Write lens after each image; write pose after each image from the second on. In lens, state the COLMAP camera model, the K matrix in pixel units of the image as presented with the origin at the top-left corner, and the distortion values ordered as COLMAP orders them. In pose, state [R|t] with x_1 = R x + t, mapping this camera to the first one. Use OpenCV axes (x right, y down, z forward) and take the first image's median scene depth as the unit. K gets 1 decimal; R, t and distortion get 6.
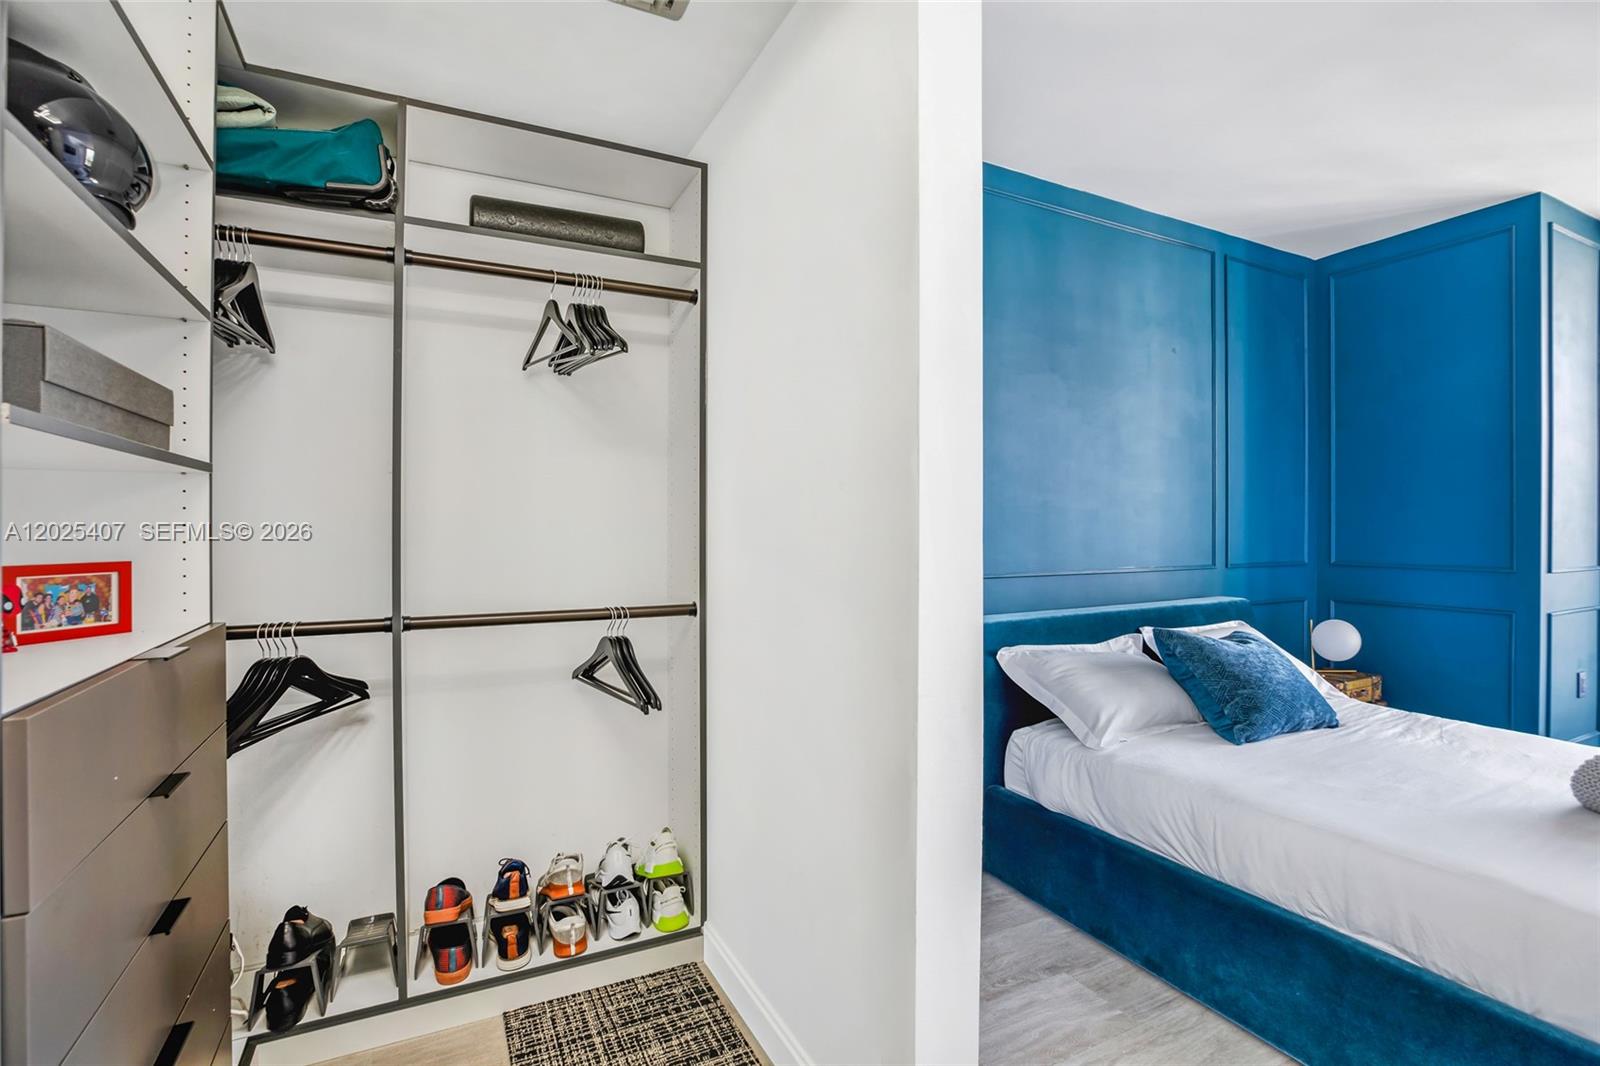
lens RADIAL K [[747.5, 0, 819.4], [0, 747.5, 529.9], [0, 0, 1]] dist [-0.030984, 0.009009]
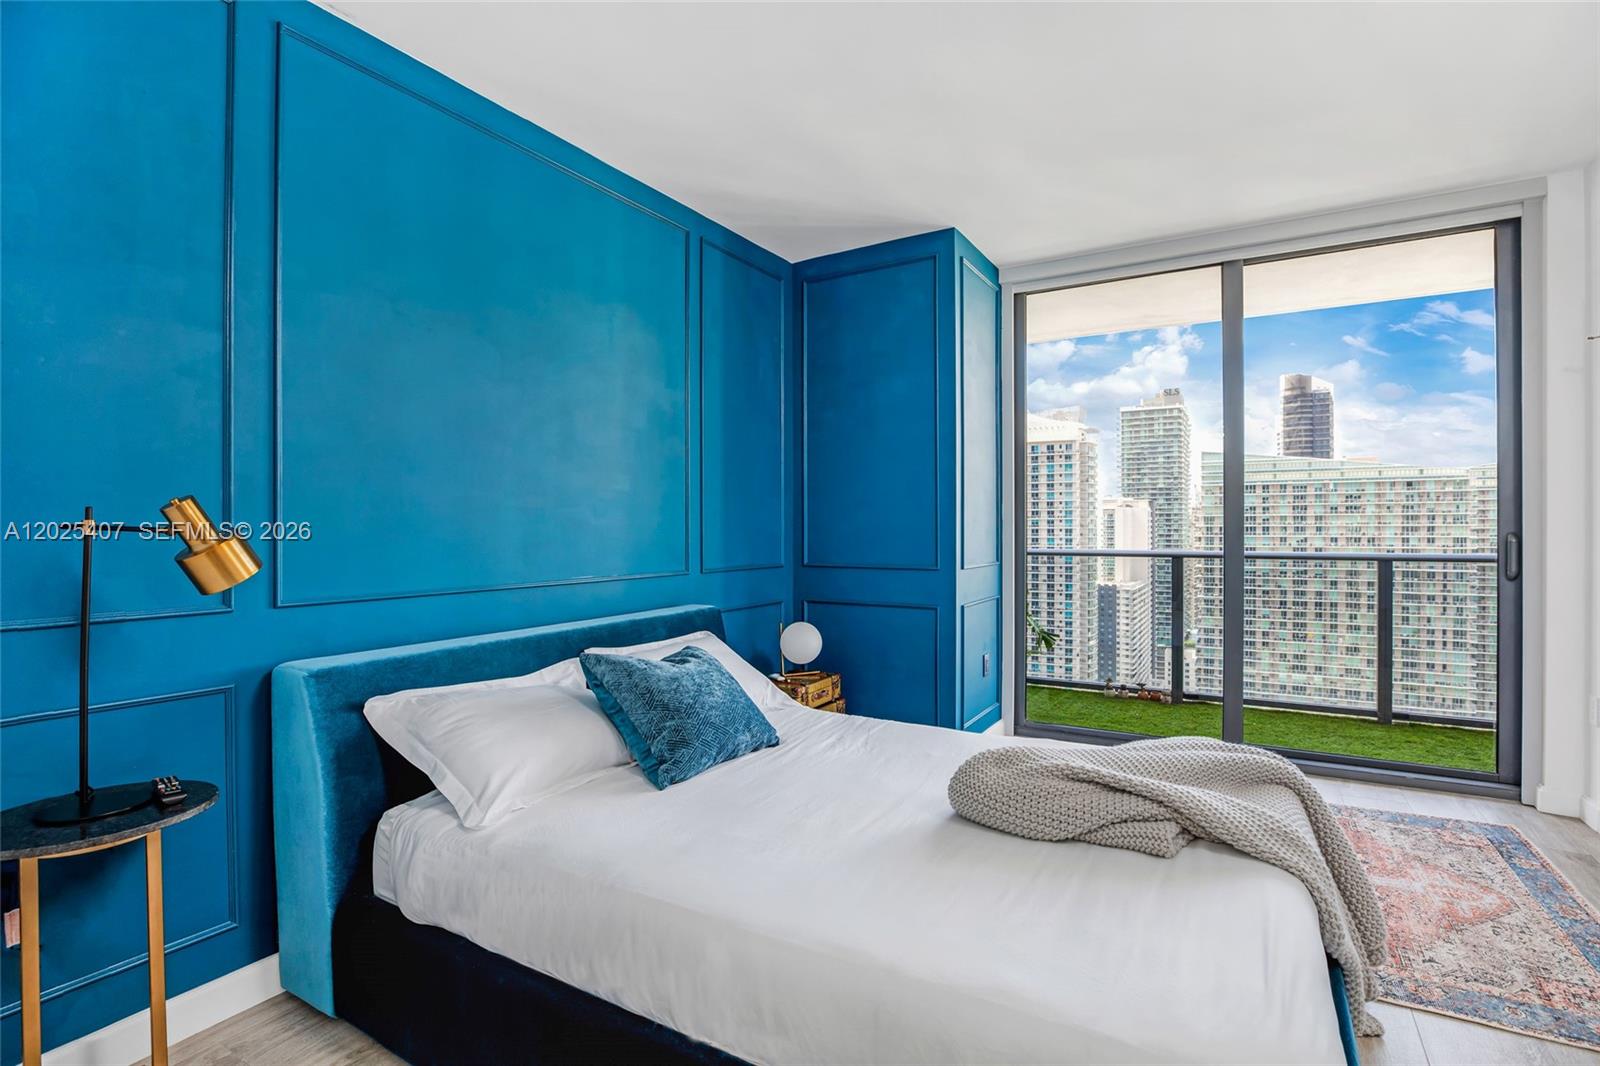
lens RADIAL K [[747.5, 0, 828.6], [0, 747.5, 525.9], [0, 0, 1]] dist [-0.030984, 0.009009]
pose [[0.846422, -0.001522, 0.532511, 0.266809], [0.005272, 0.999971, -0.005522, -0.002373], [-0.532487, 0.007481, 0.846405, 0.175366]]
